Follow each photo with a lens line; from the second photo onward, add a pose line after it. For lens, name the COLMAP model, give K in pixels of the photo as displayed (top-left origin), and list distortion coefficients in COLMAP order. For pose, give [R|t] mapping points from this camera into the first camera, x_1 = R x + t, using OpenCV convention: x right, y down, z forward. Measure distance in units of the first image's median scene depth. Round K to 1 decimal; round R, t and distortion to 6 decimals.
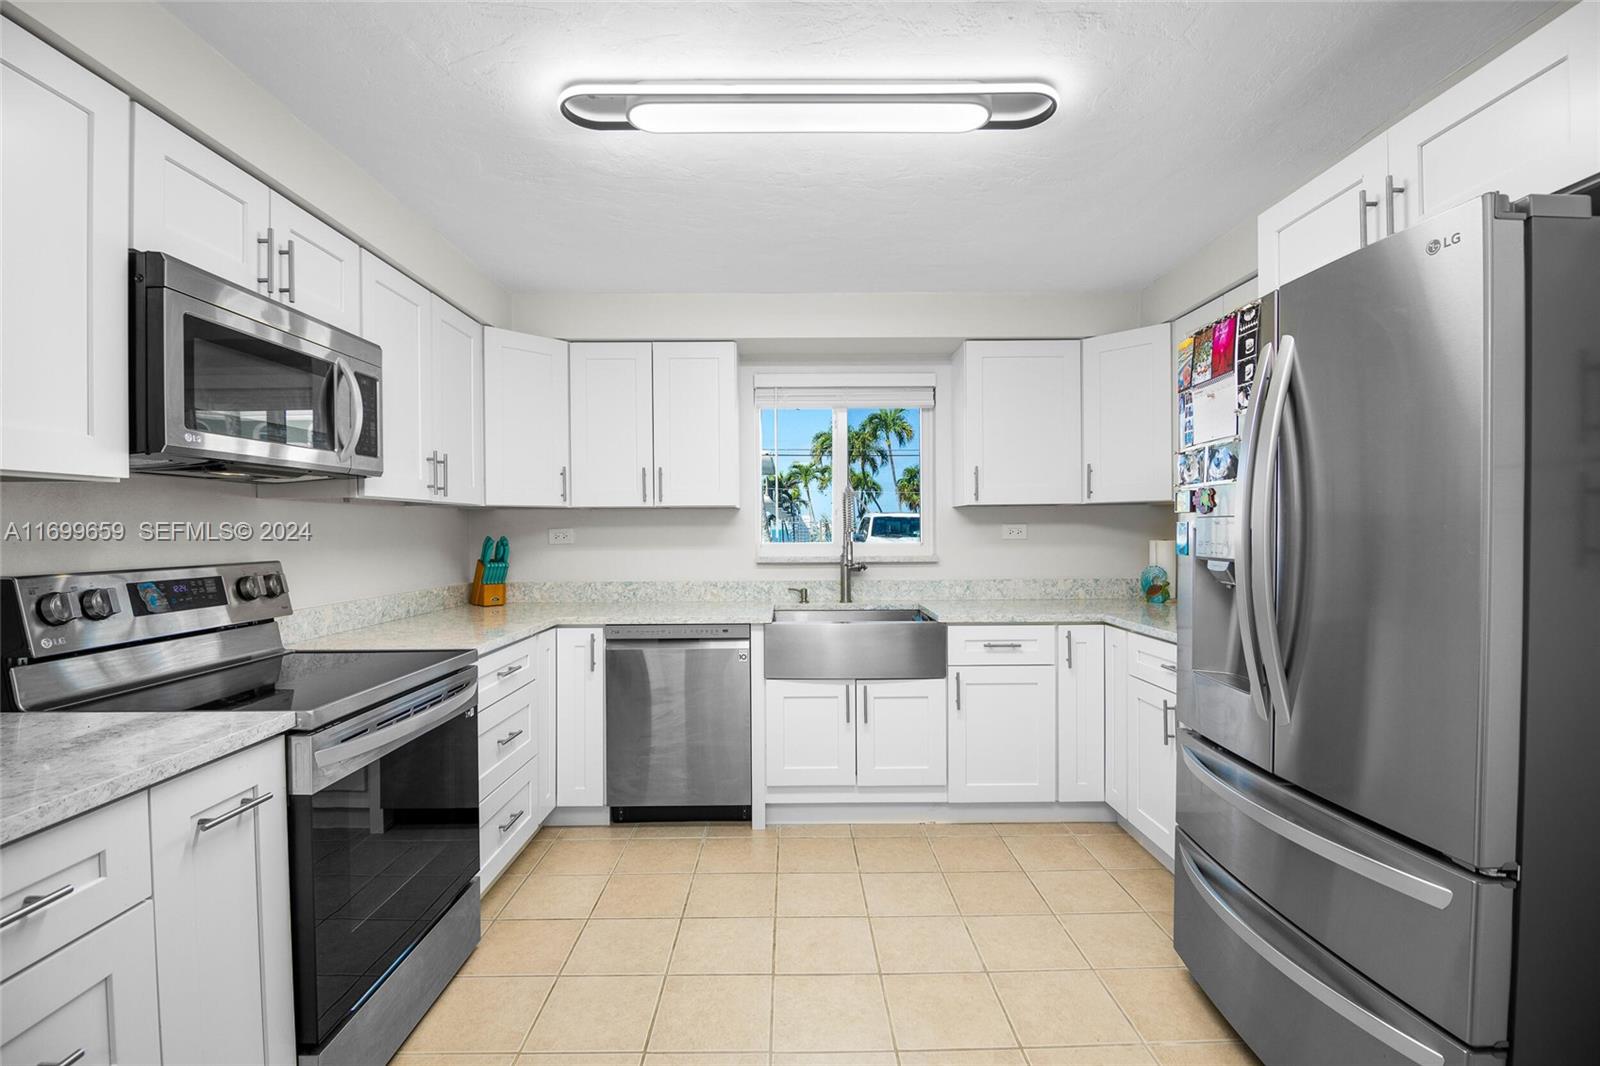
lens RADIAL K [[718.6, 0, 804.8], [0, 718.6, 533.4], [0, 0, 1]] dist [-0.008713, -0.006659]
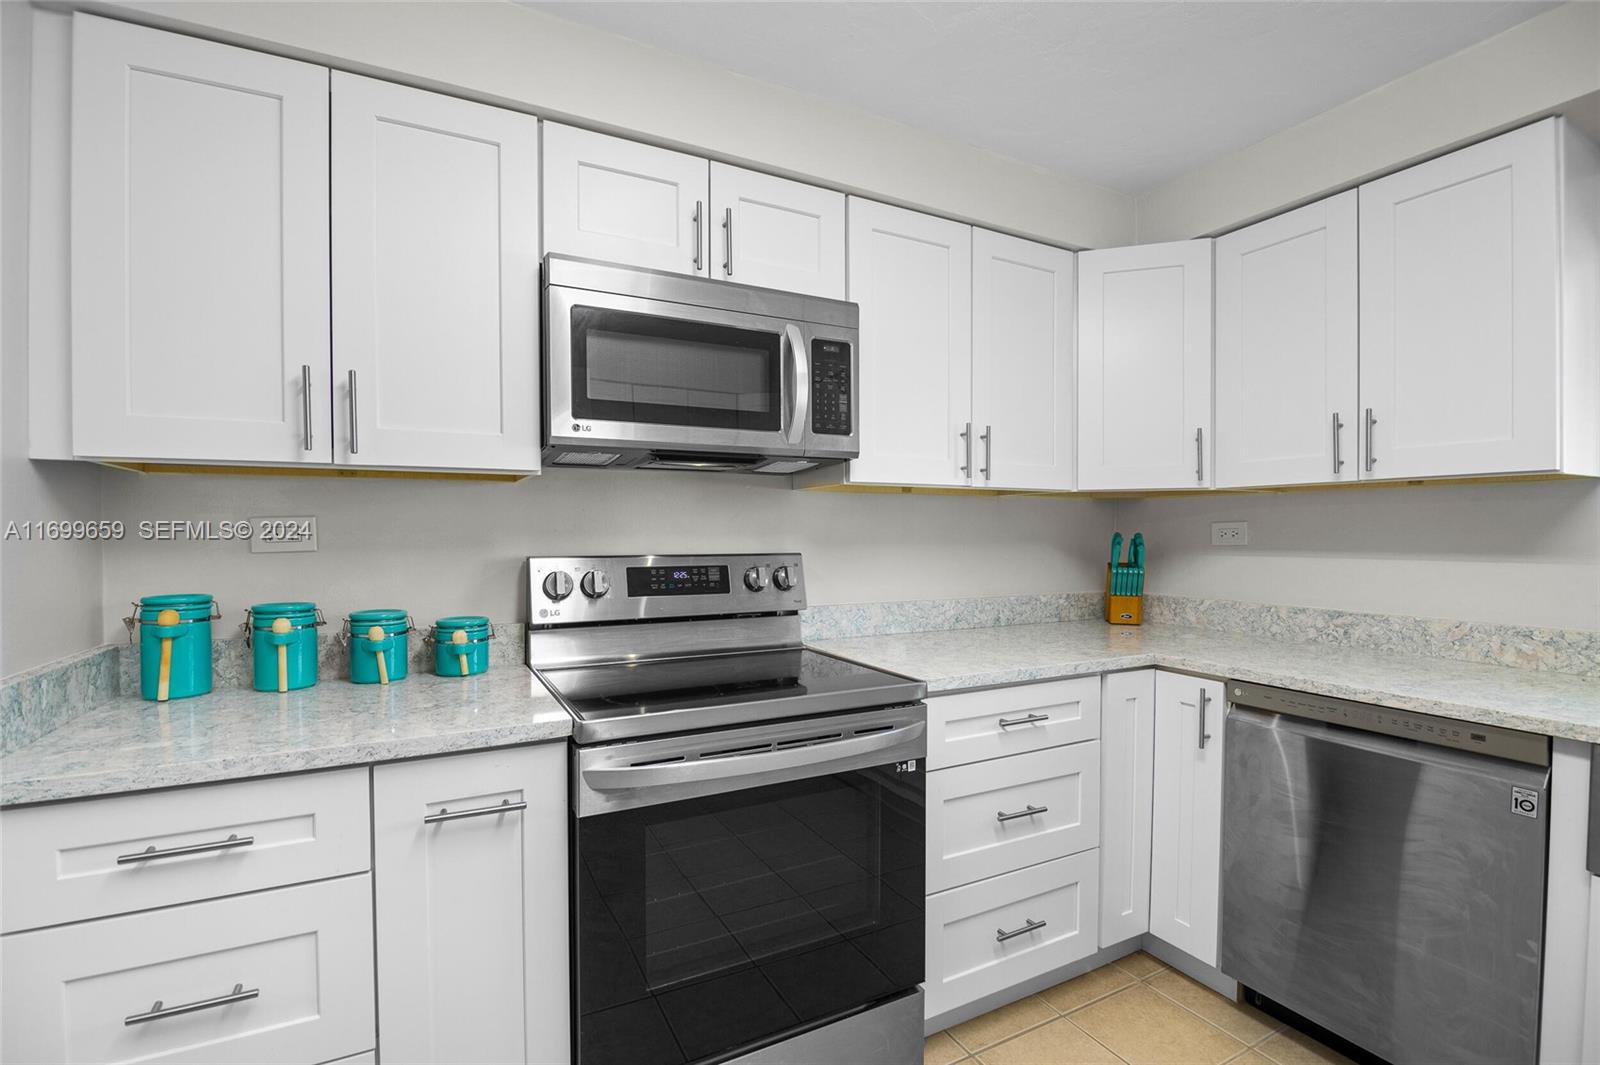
lens RADIAL K [[718.6, 0, 792.2], [0, 718.6, 540.9], [0, 0, 1]] dist [-0.008713, -0.006659]
pose [[0.448789, 0.017037, -0.893475, 0.135272], [-0.009121, 0.999854, 0.014483, 0.007465], [0.893591, 0.001649, 0.448879, 0.549809]]
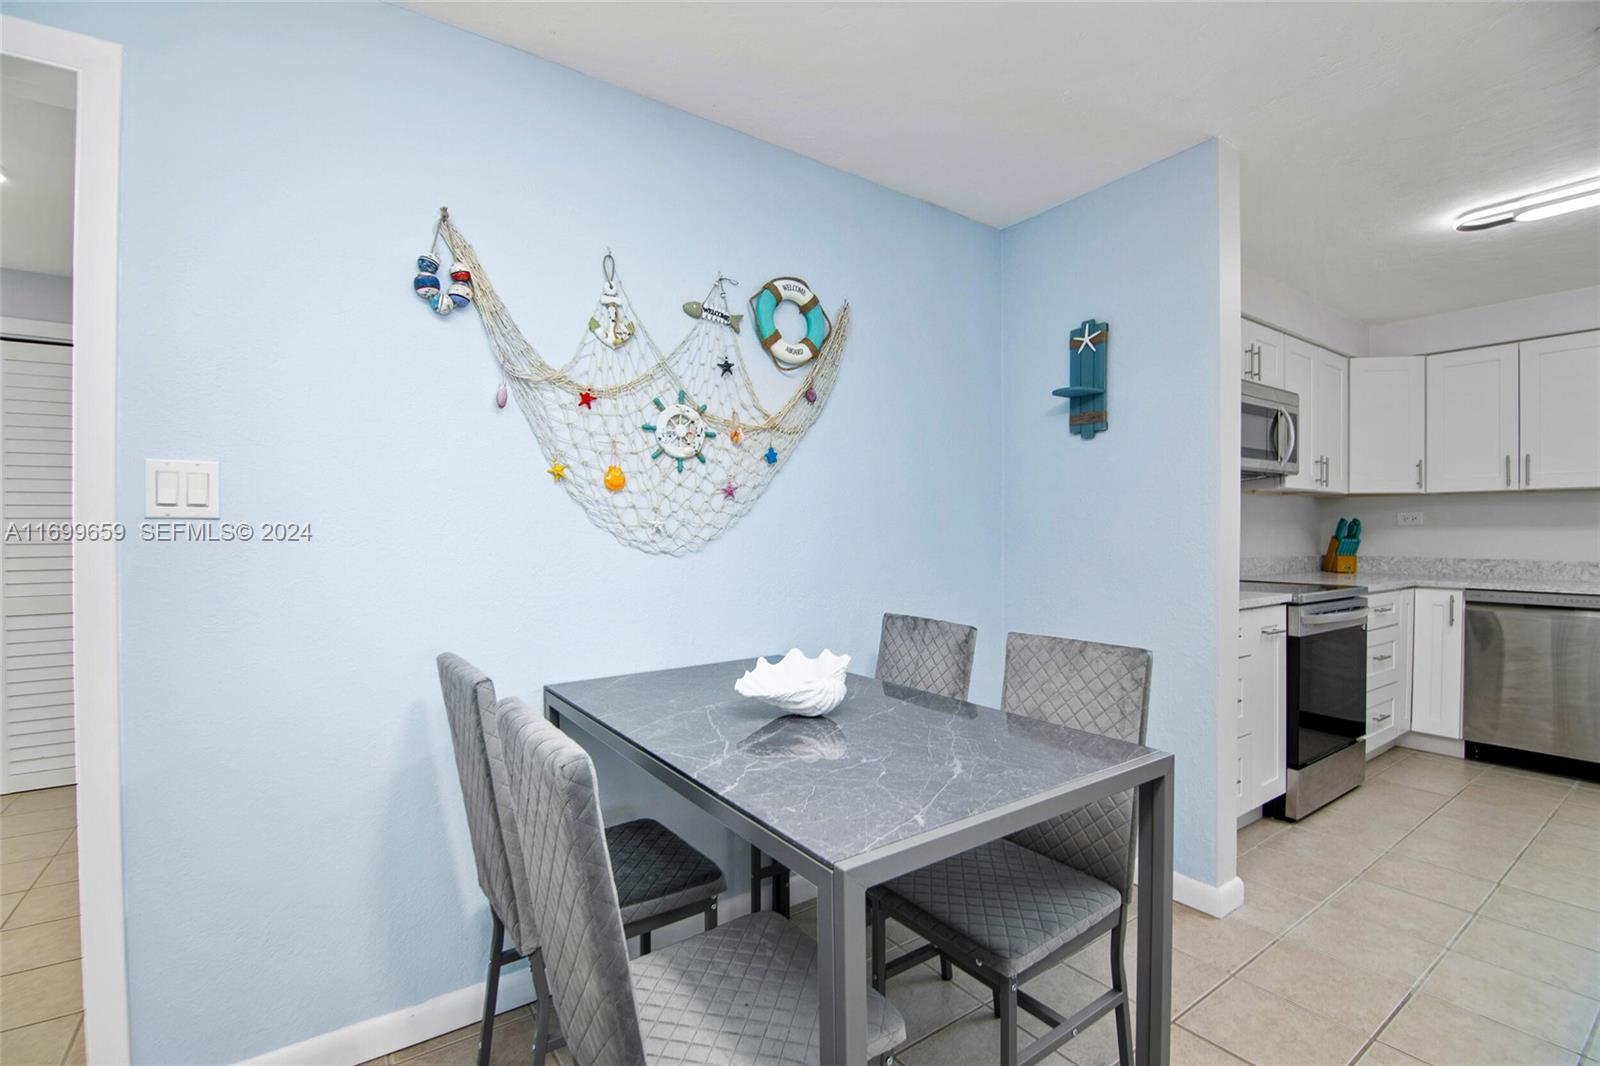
lens RADIAL K [[718.6, 0, 802.6], [0, 718.6, 535.2], [0, 0, 1]] dist [-0.008713, -0.006659]
pose [[0.564990, 0.011719, -0.825014, 0.103290], [-0.010144, 0.999922, 0.007256, 0.055419], [0.825035, 0.004270, 0.565065, -0.816548]]
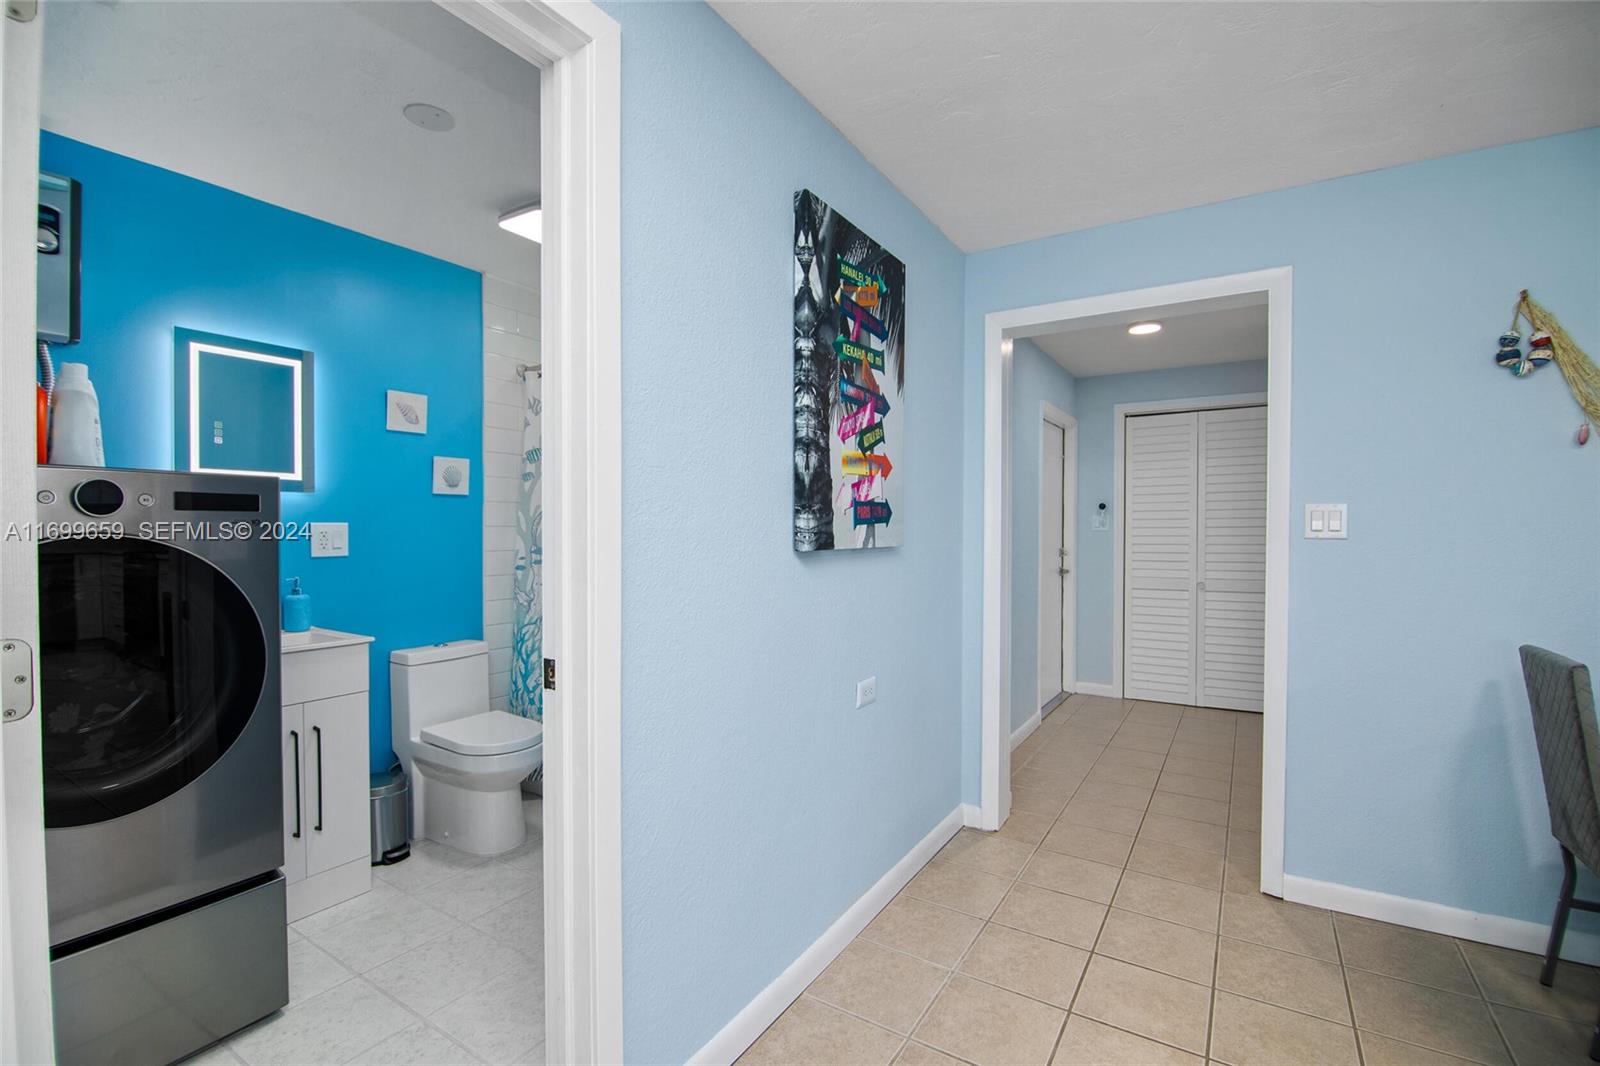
lens RADIAL K [[718.6, 0, 791.7], [0, 718.6, 536.2], [0, 0, 1]] dist [-0.008713, -0.006659]
pose [[-0.553351, 0.015566, -0.832803, 0.569196], [-0.006810, 0.999707, 0.023211, 0.027790], [0.832920, 0.018515, -0.553083, -0.986899]]
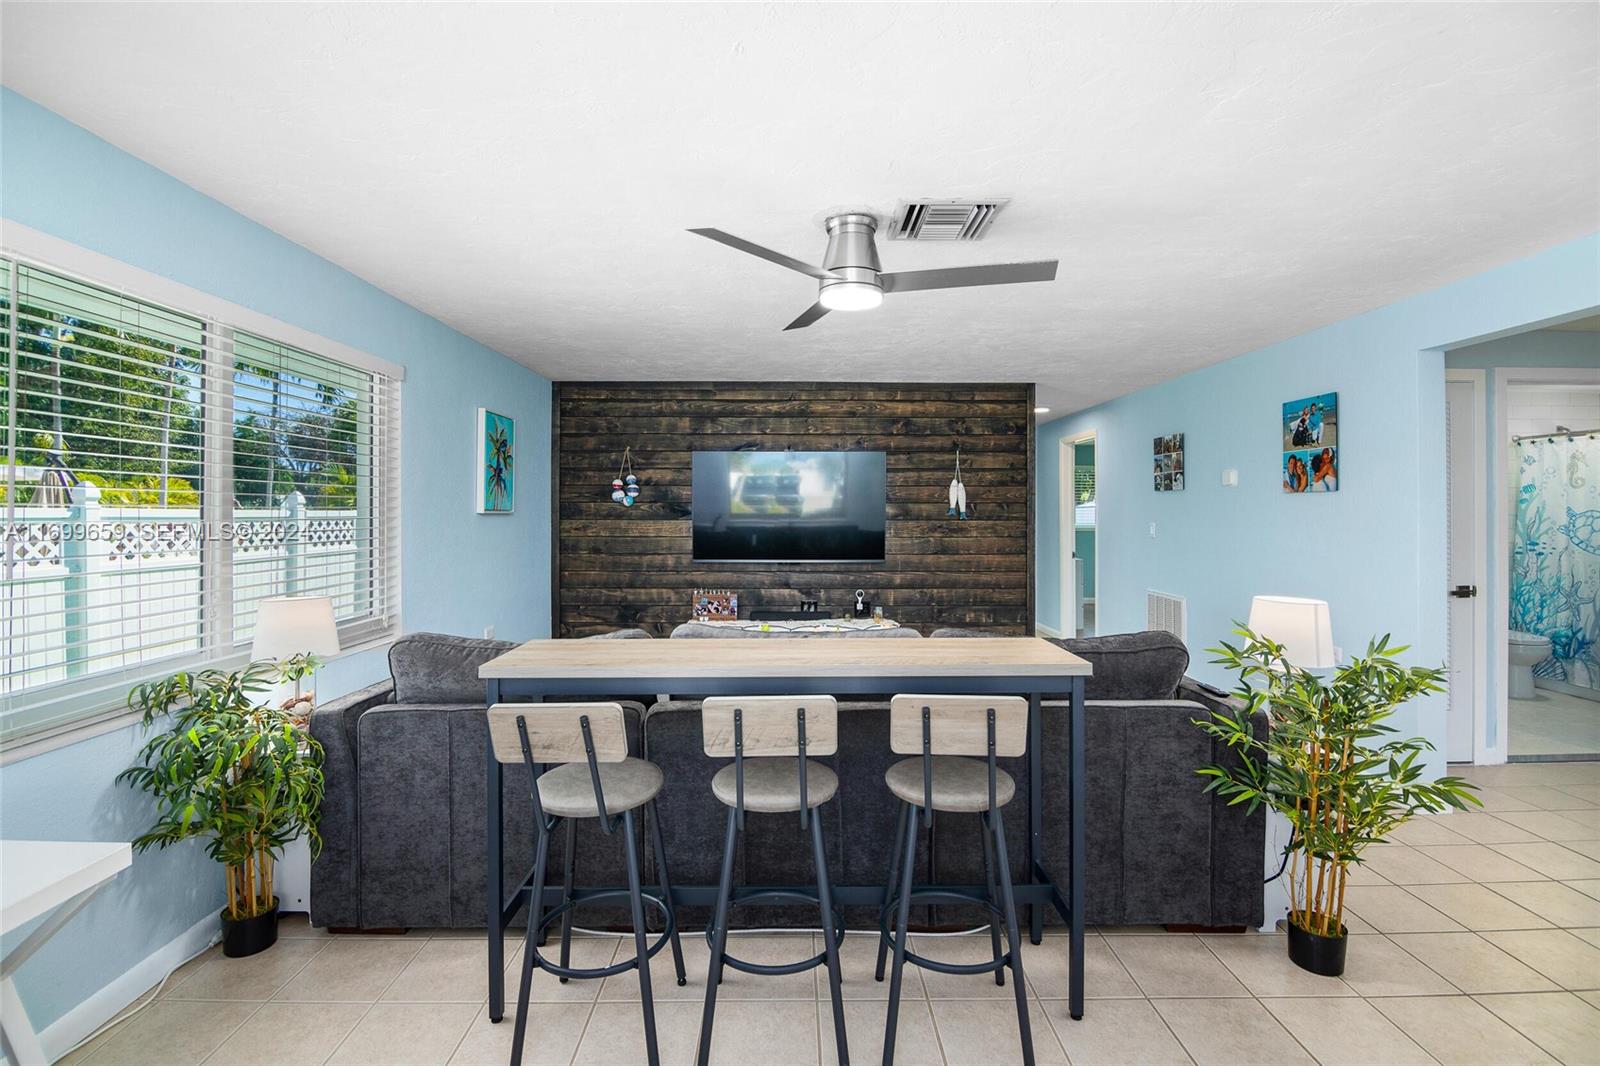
lens RADIAL K [[718.6, 0, 789.5], [0, 718.6, 512.3], [0, 0, 1]] dist [-0.008713, -0.006659]
pose [[-0.999833, 0.004208, 0.017801, 2.249963], [0.004373, 0.999948, 0.009219, -0.052009], [-0.017761, 0.009295, -0.999799, 0.339910]]
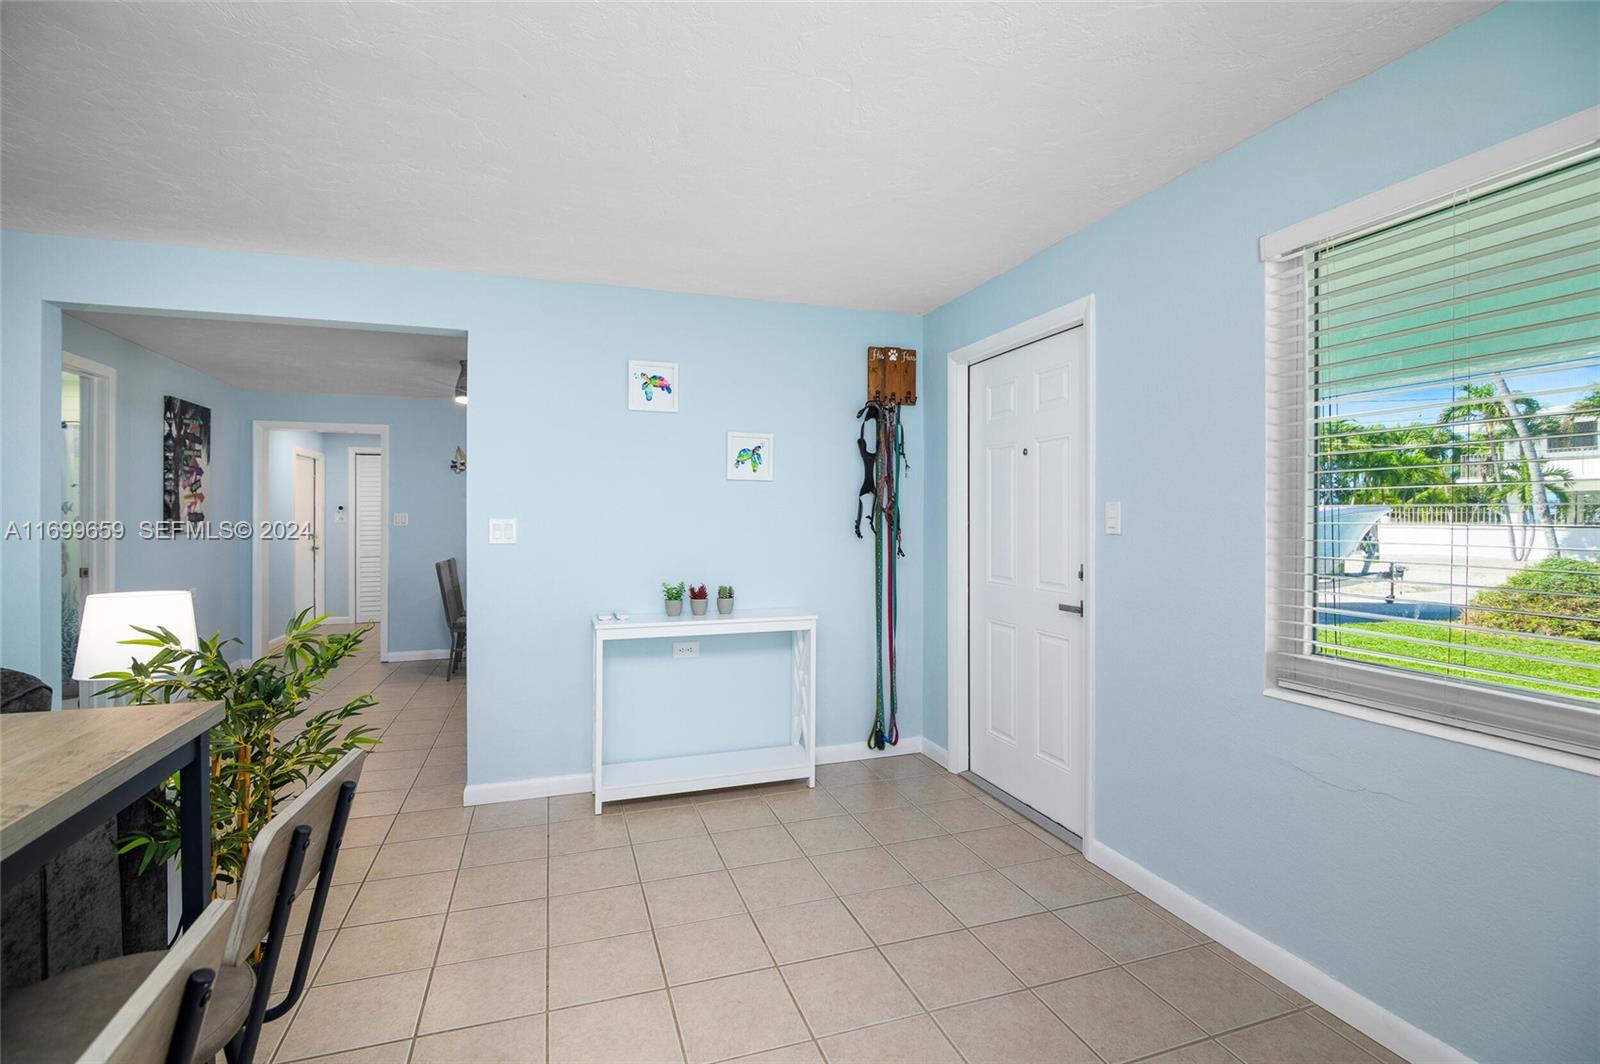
lens RADIAL K [[718.6, 0, 806.2], [0, 718.6, 515.2], [0, 0, 1]] dist [-0.008713, -0.006659]
pose [[0.319266, 0.002765, -0.947661, 2.554710], [-0.010062, 0.999949, -0.000472, -0.008129], [0.947612, 0.009686, 0.319277, -0.281861]]
